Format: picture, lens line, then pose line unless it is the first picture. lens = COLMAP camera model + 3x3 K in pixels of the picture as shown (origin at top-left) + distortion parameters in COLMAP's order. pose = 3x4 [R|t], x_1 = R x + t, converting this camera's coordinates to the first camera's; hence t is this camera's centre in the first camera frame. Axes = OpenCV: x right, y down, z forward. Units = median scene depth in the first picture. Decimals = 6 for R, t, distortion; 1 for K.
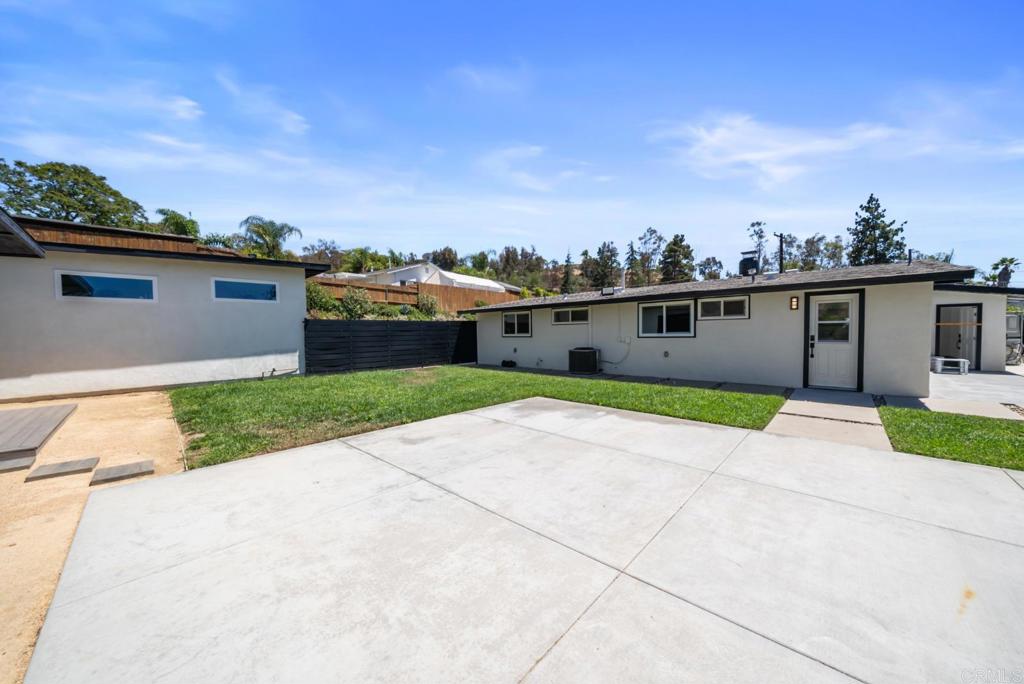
lens RADIAL K [[354.2, 0, 510.9], [0, 354.2, 342.6], [0, 0, 1]] dist [0.000057, -0.000007]
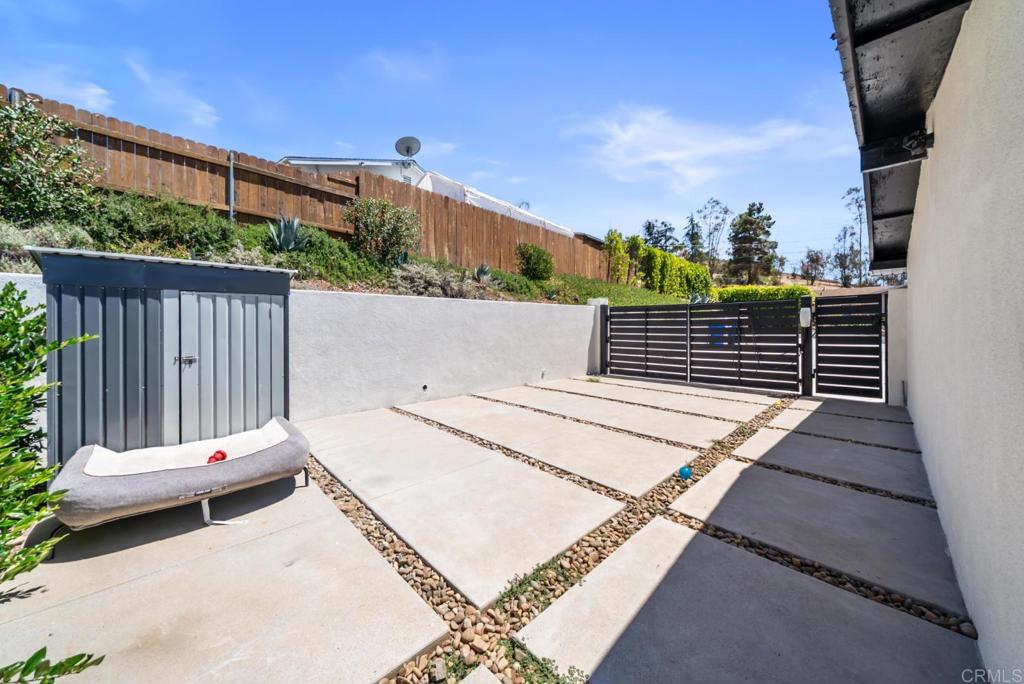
lens RADIAL K [[354.2, 0, 512.6], [0, 354.2, 332.2], [0, 0, 1]] dist [0.000057, -0.000007]
pose [[0.998520, 0.008848, -0.053665, -0.025875], [-0.009206, 0.999937, -0.006420, -0.004051], [0.053605, 0.006904, 0.998538, 0.180618]]
